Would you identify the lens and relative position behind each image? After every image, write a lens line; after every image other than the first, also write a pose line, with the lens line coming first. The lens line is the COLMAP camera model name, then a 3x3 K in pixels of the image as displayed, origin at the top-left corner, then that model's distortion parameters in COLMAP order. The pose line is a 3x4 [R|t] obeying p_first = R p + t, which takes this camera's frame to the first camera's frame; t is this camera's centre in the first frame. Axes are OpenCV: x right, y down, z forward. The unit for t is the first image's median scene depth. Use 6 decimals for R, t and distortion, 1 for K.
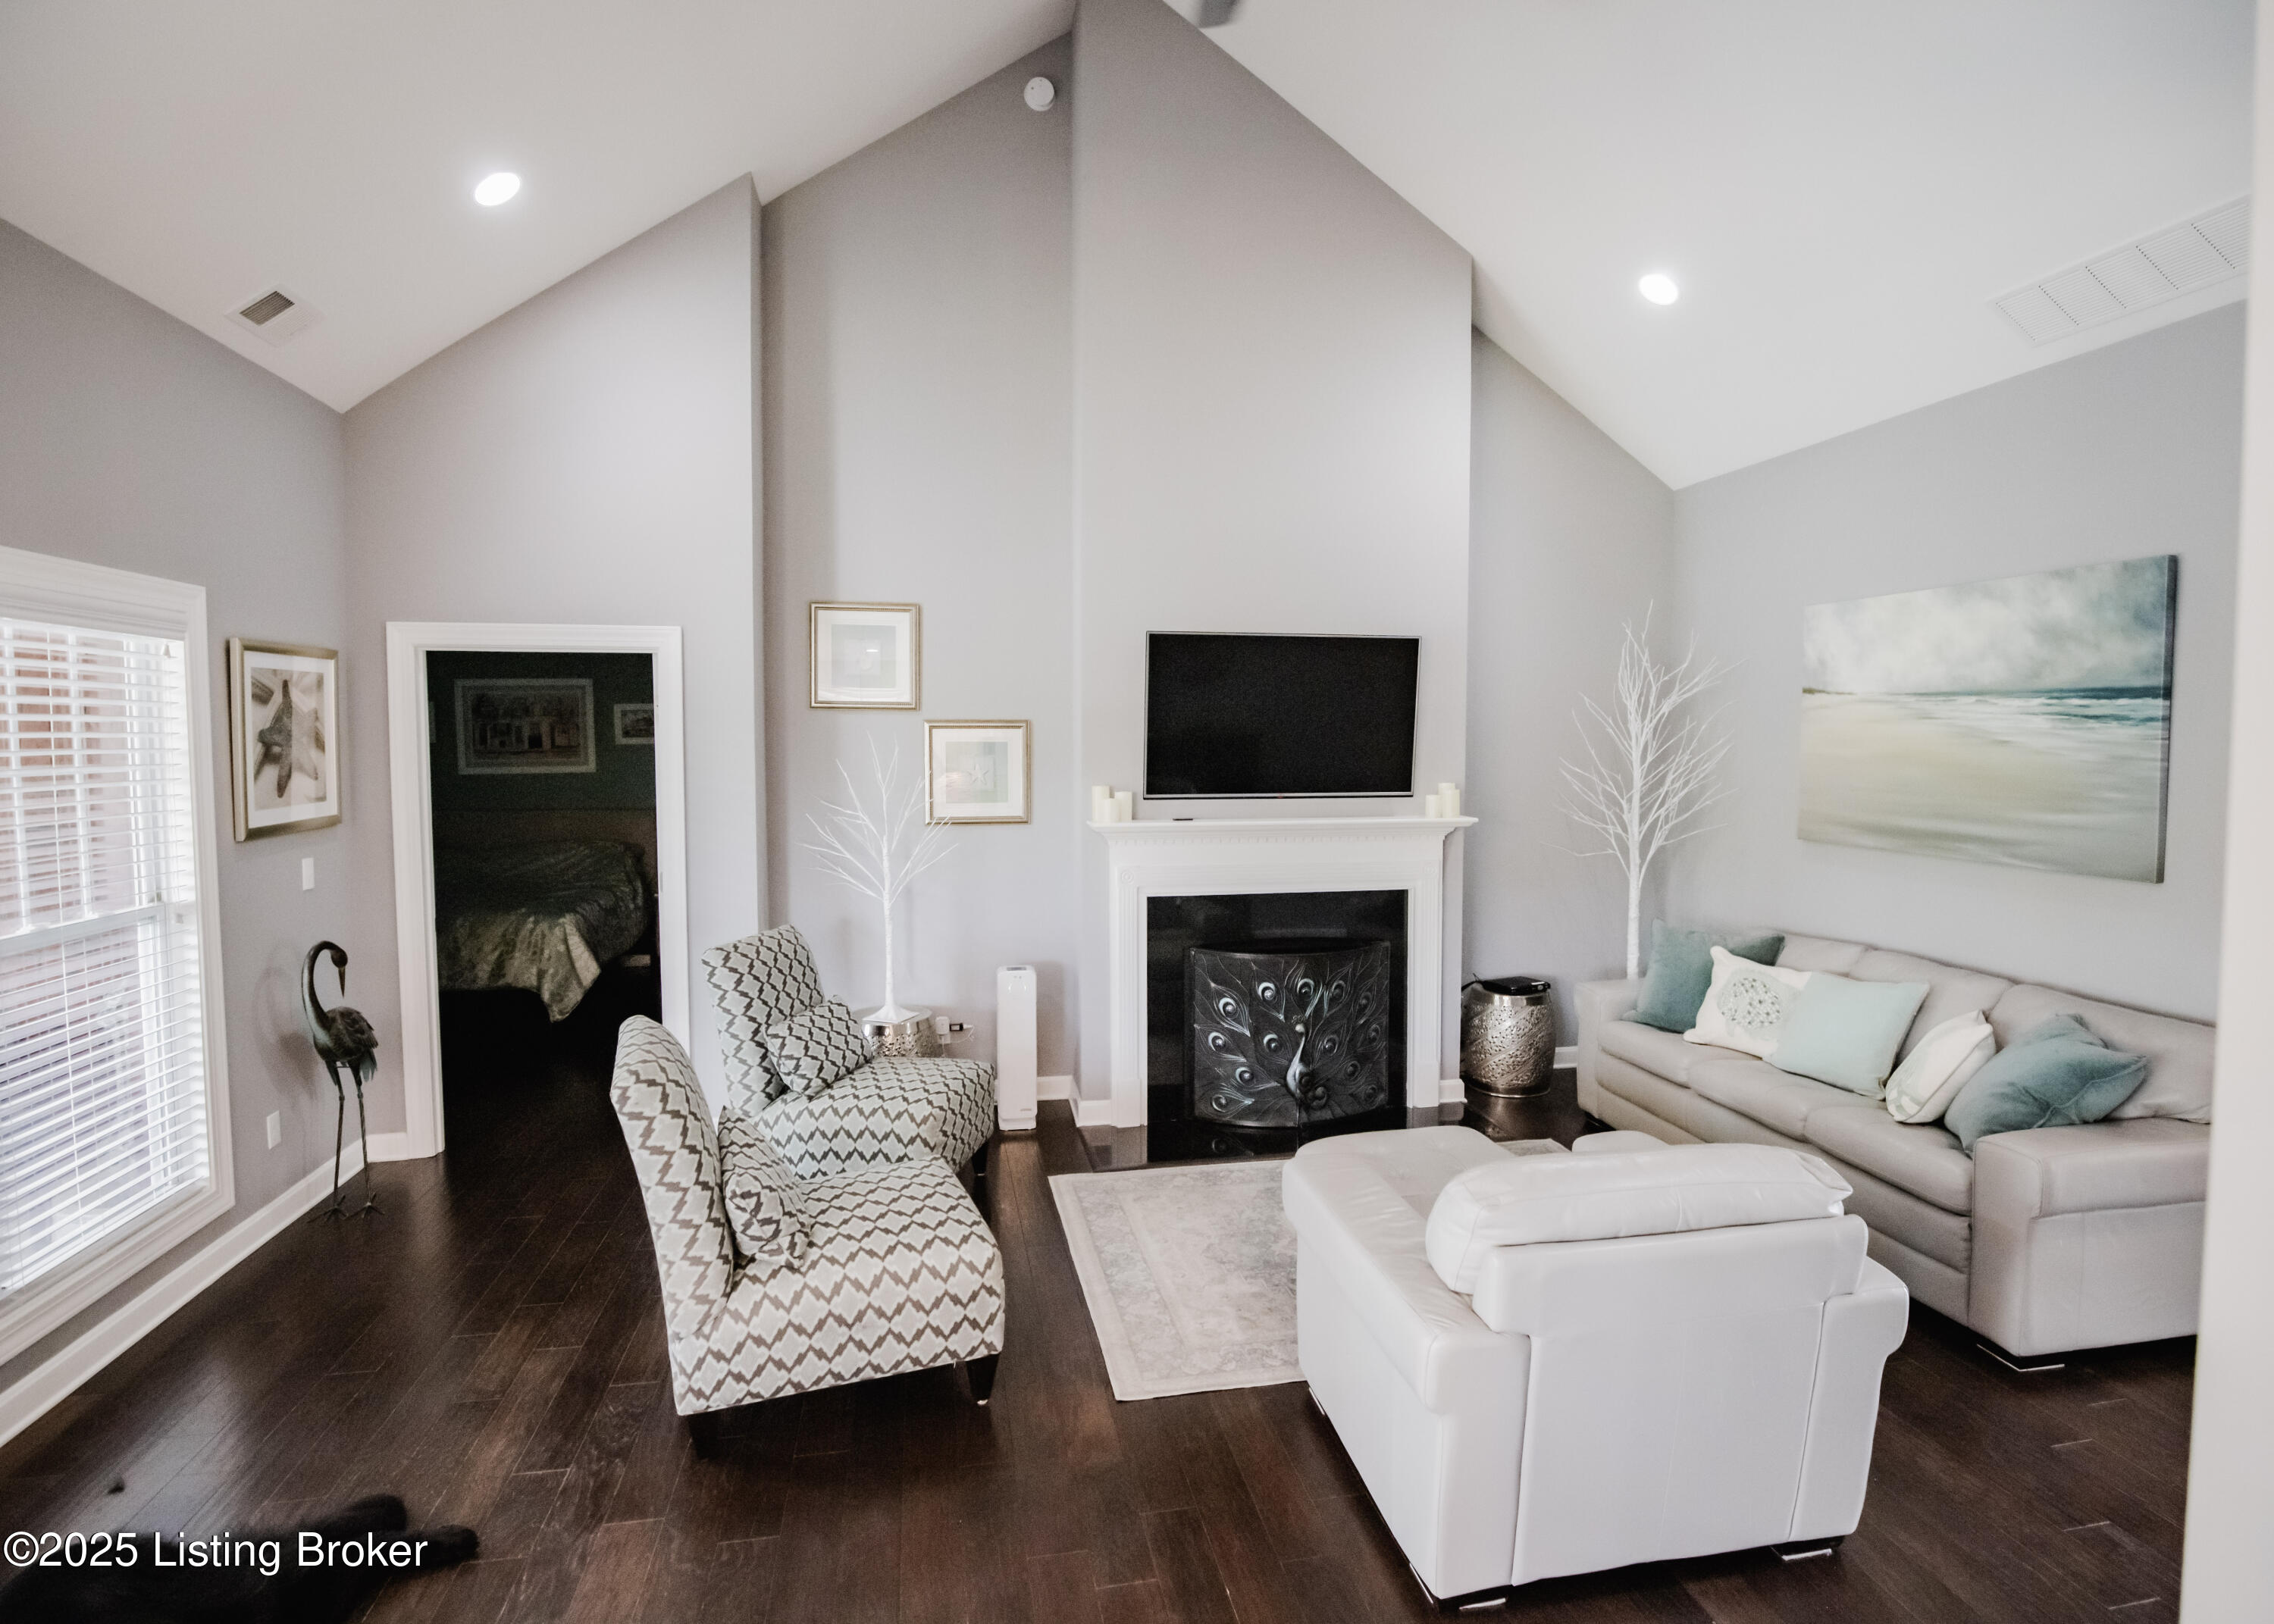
lens RADIAL K [[1140.6, 0, 1143.9], [0, 1140.6, 803.7], [0, 0, 1]] dist [-0.034230, 0.003235]
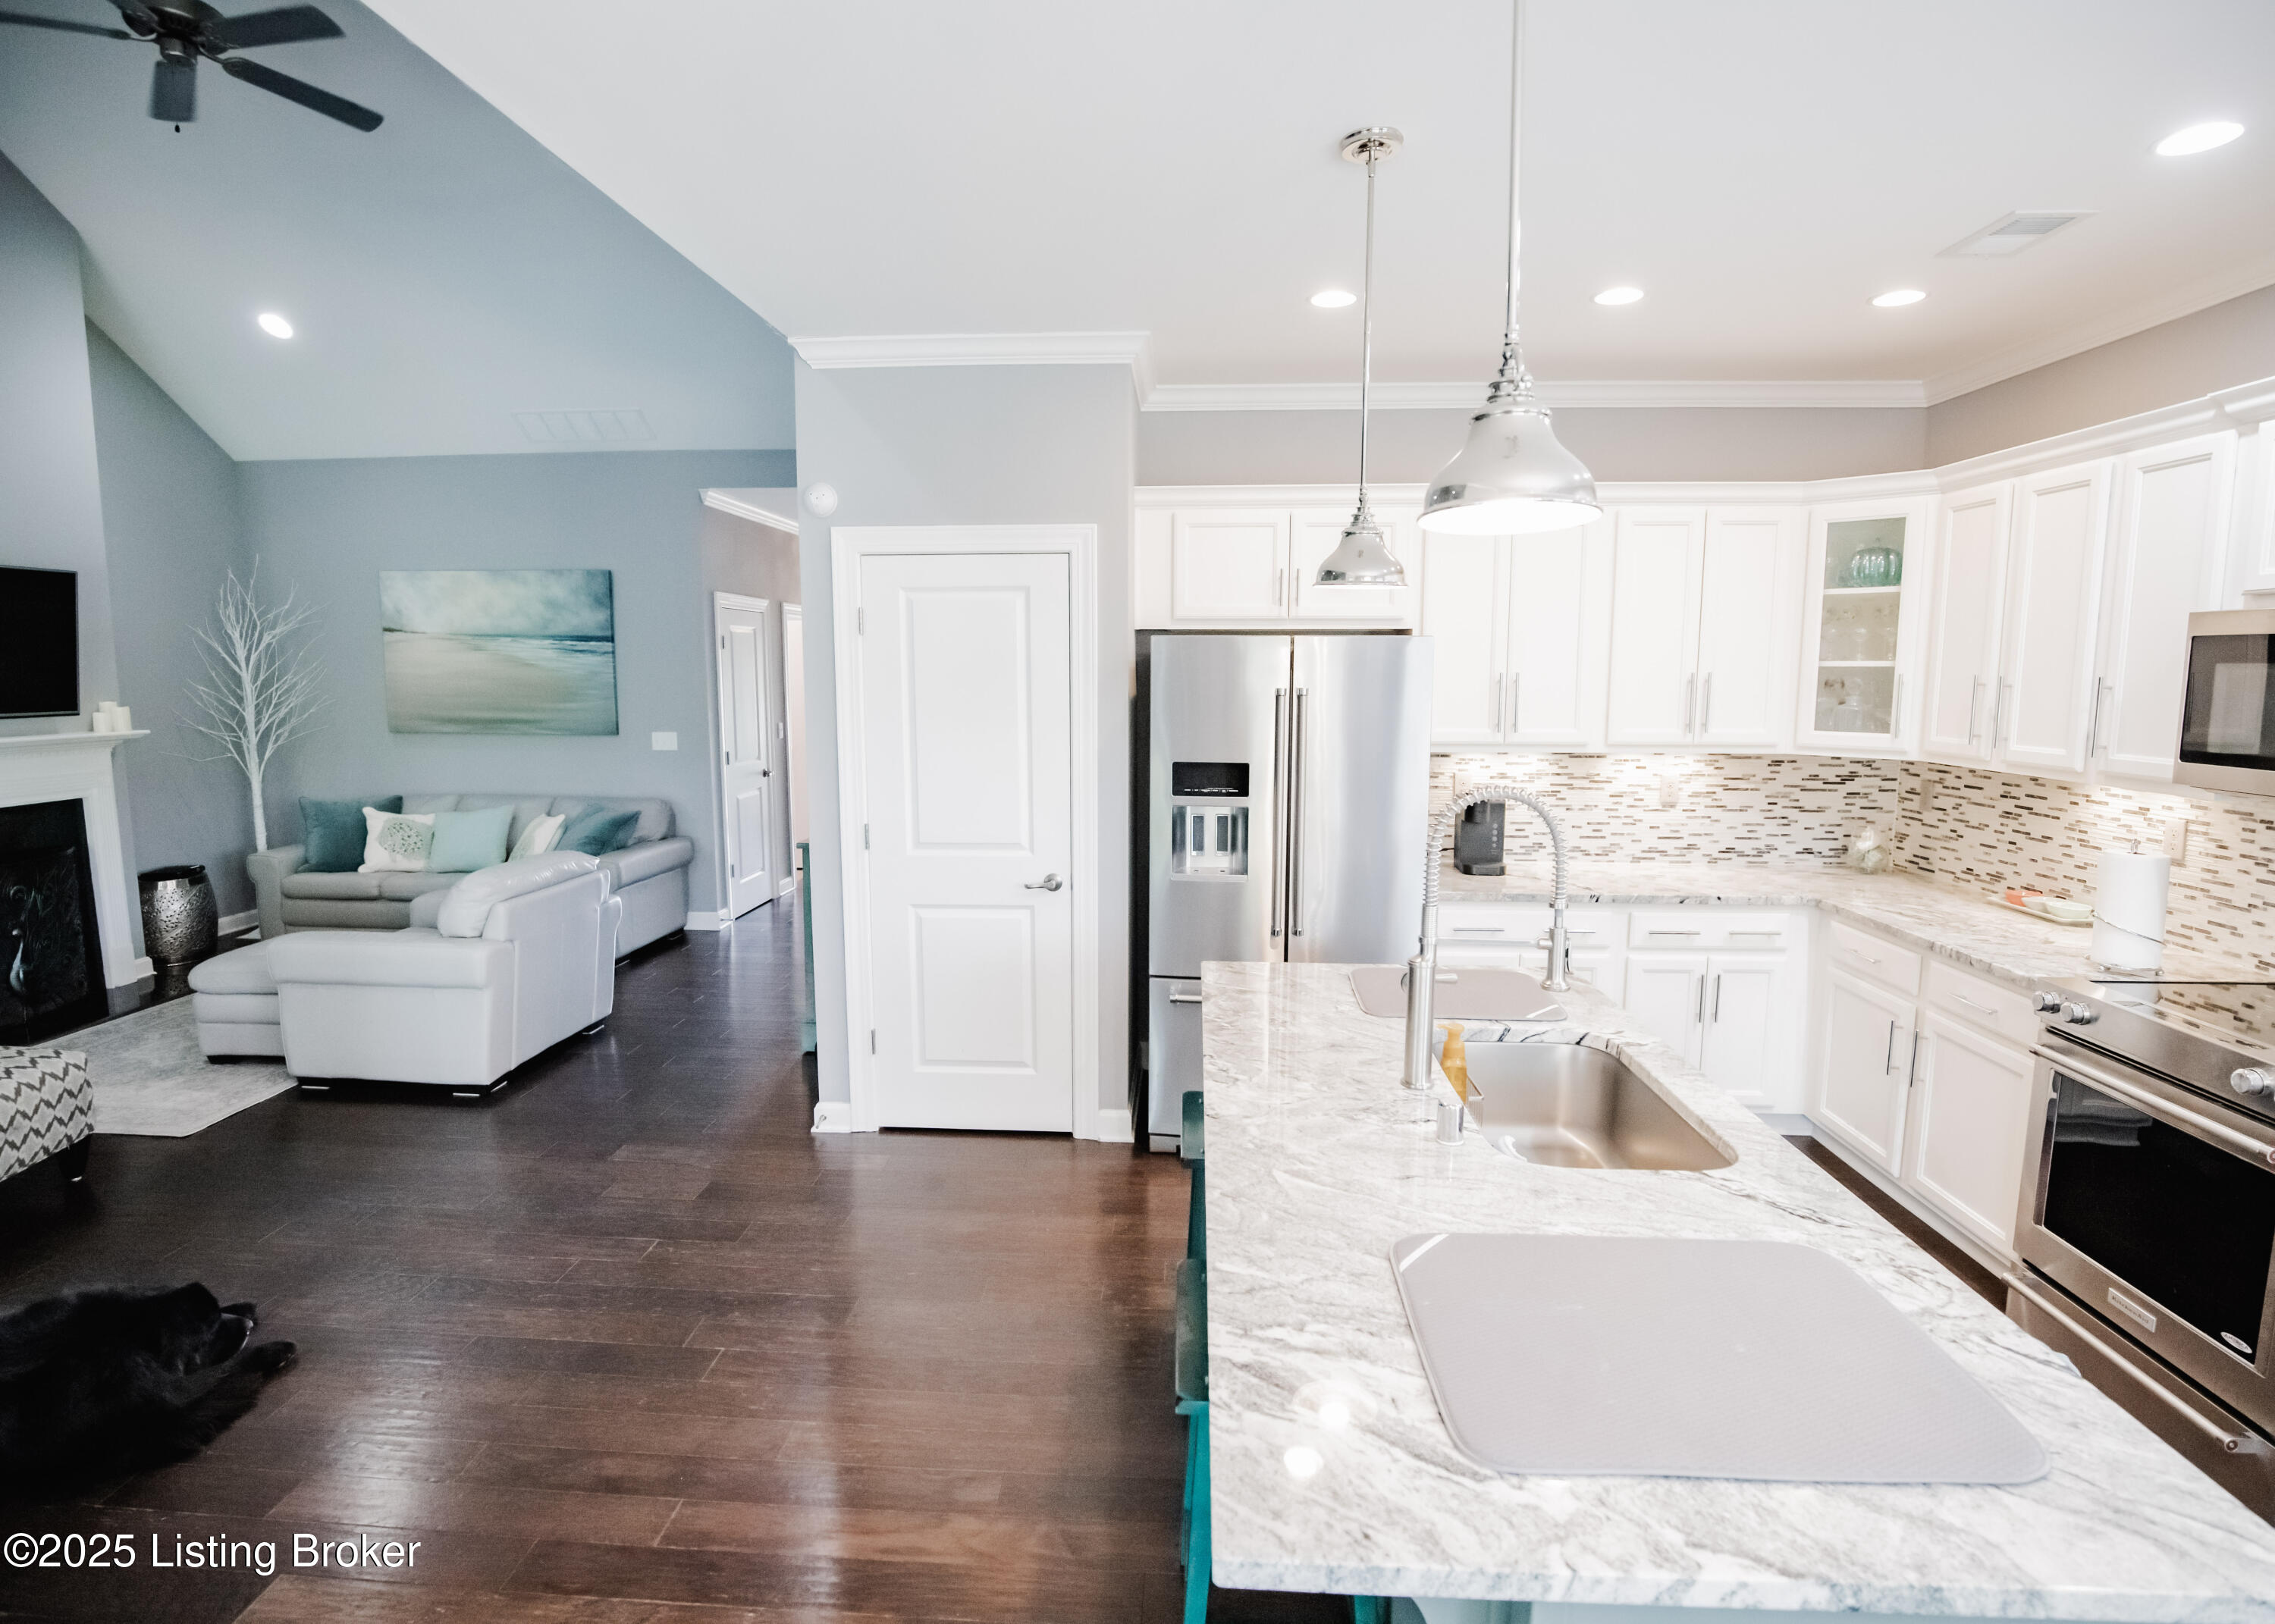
lens RADIAL K [[1138.1, 0, 1120.8], [0, 1138.1, 808.9], [0, 0, 1]] dist [-0.034355, 0.005950]
pose [[0.254293, -0.119259, 0.959746, -0.666232], [0.050627, 0.992649, 0.109933, 0.020864], [-0.965801, 0.020634, 0.258462, -0.323623]]
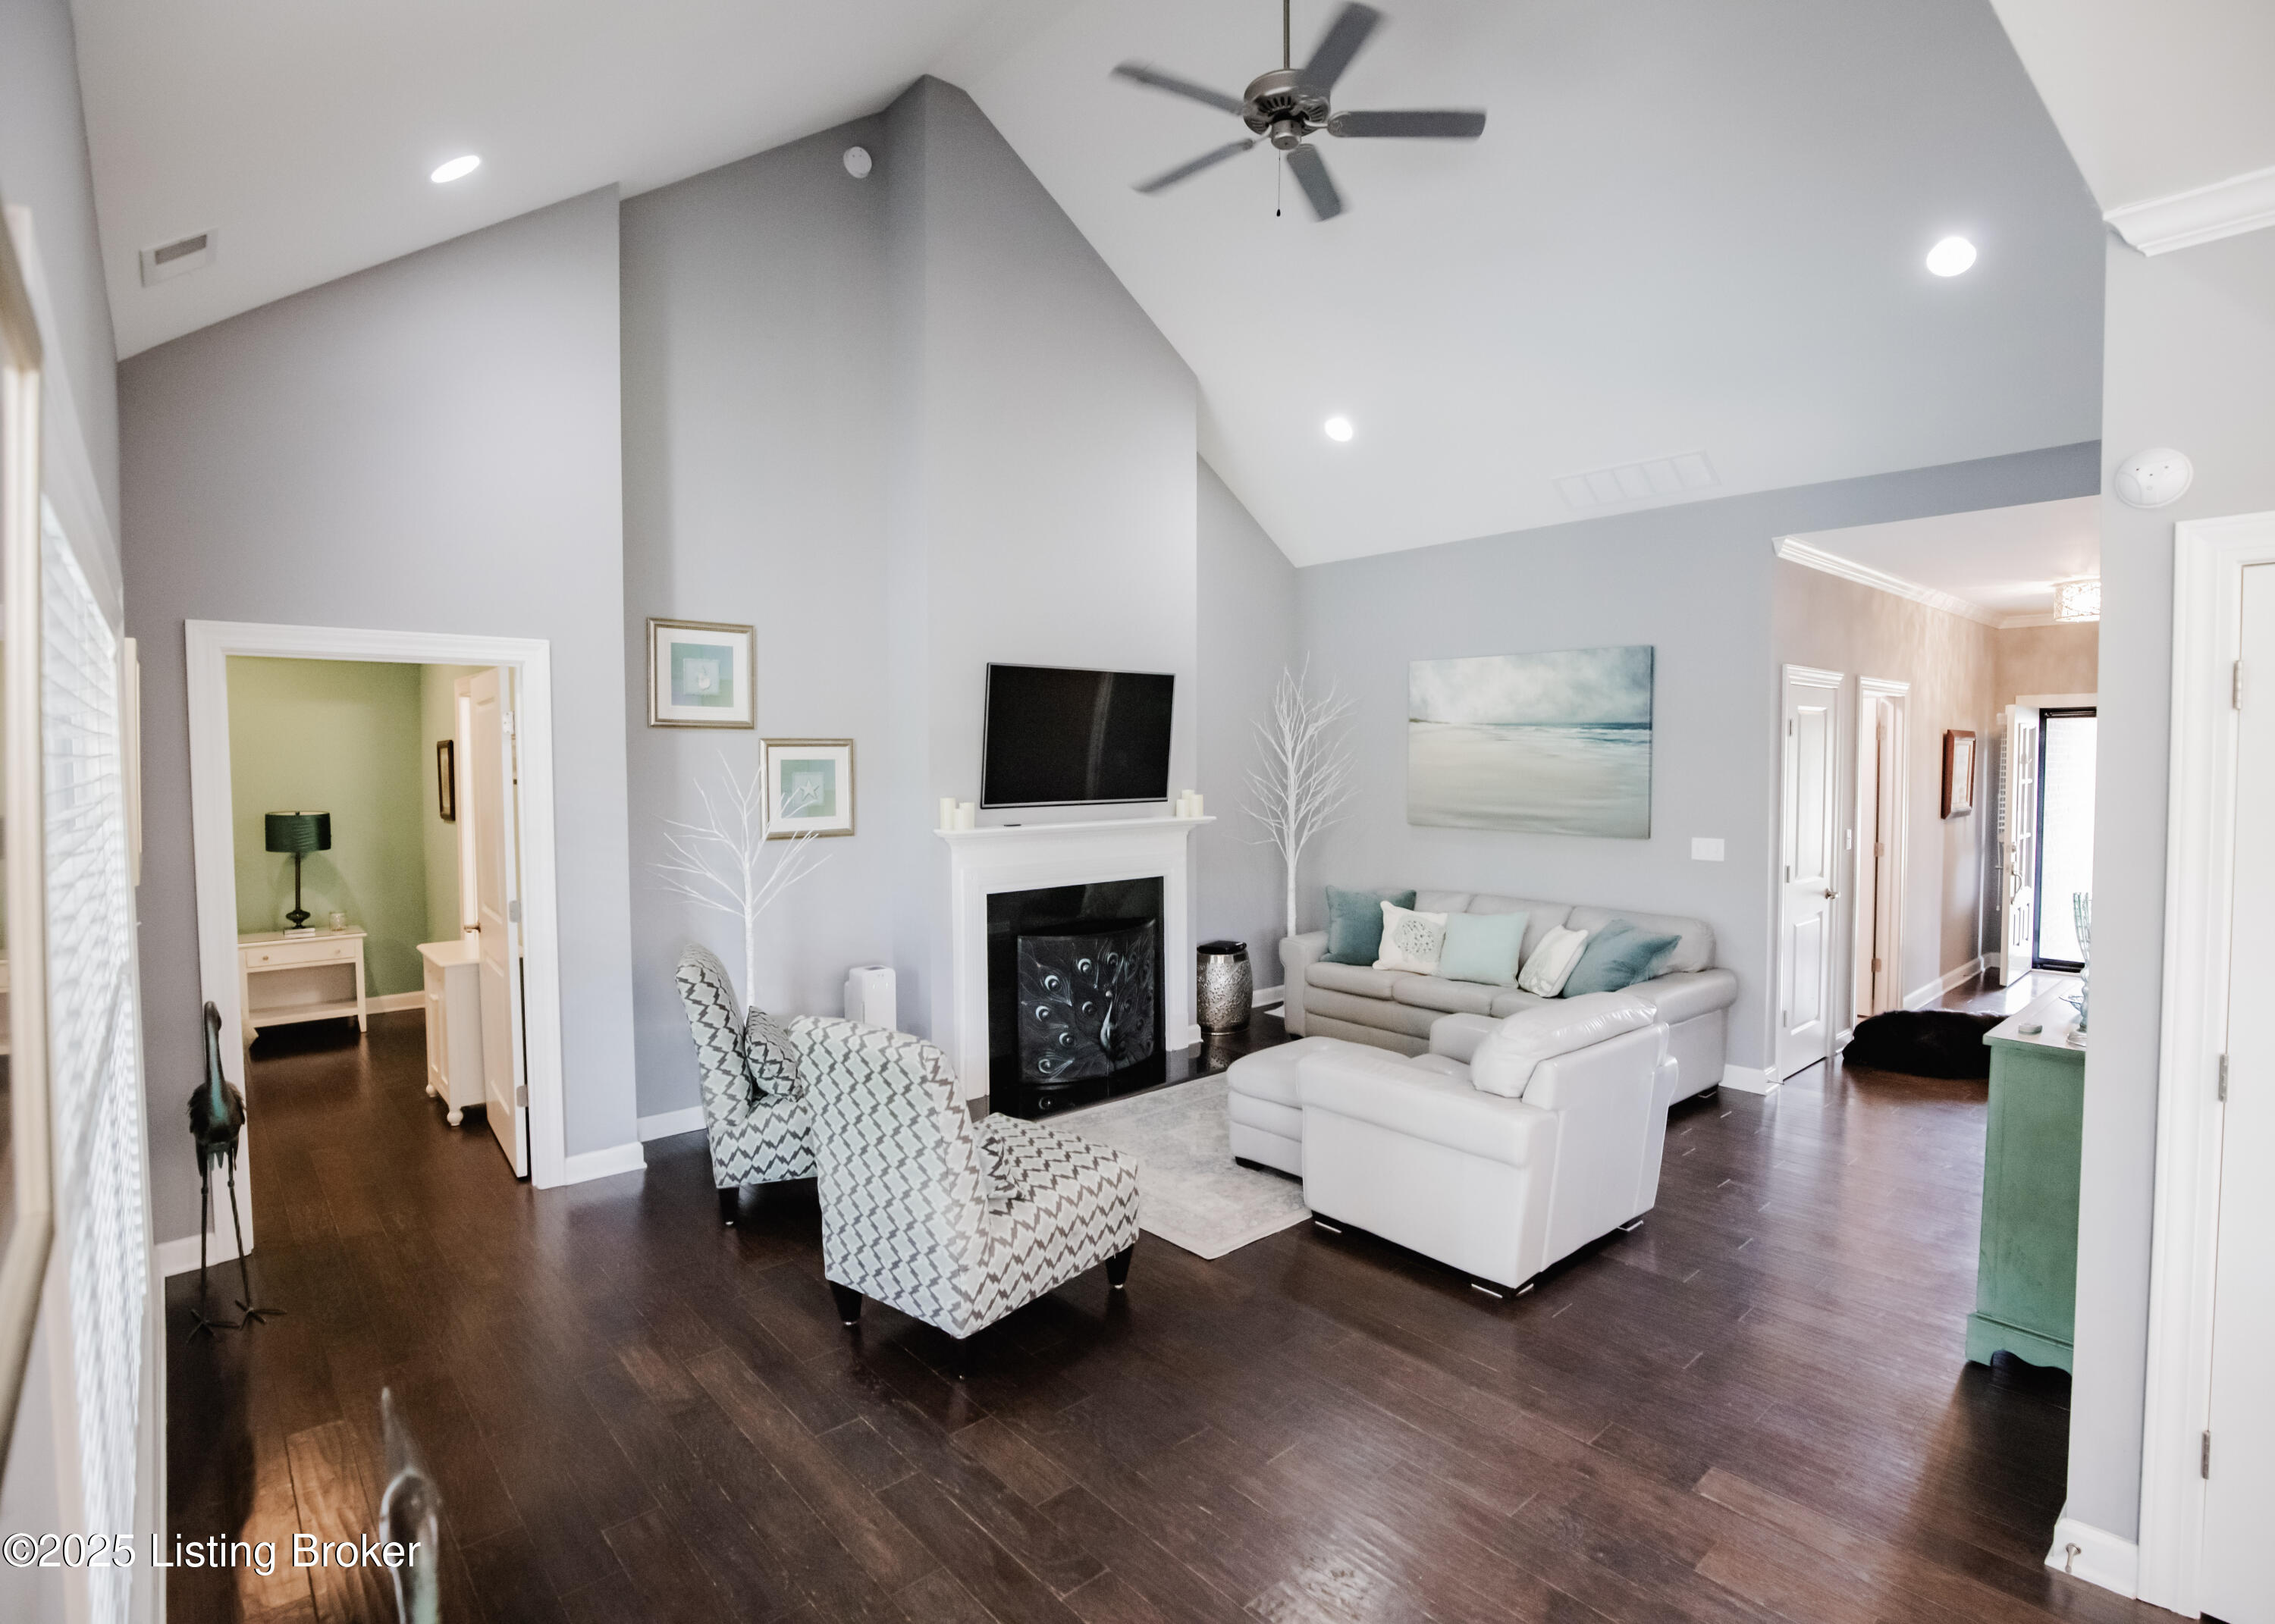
lens RADIAL K [[1124.9, 0, 1144.9], [0, 1124.9, 808.9], [0, 0, 1]] dist [-0.034590, -0.000733]
pose [[0.860750, -0.027978, 0.508258, -0.488223], [0.031895, 0.999491, 0.001004, 0.000026], [-0.508027, 0.015347, 0.861204, -0.060652]]
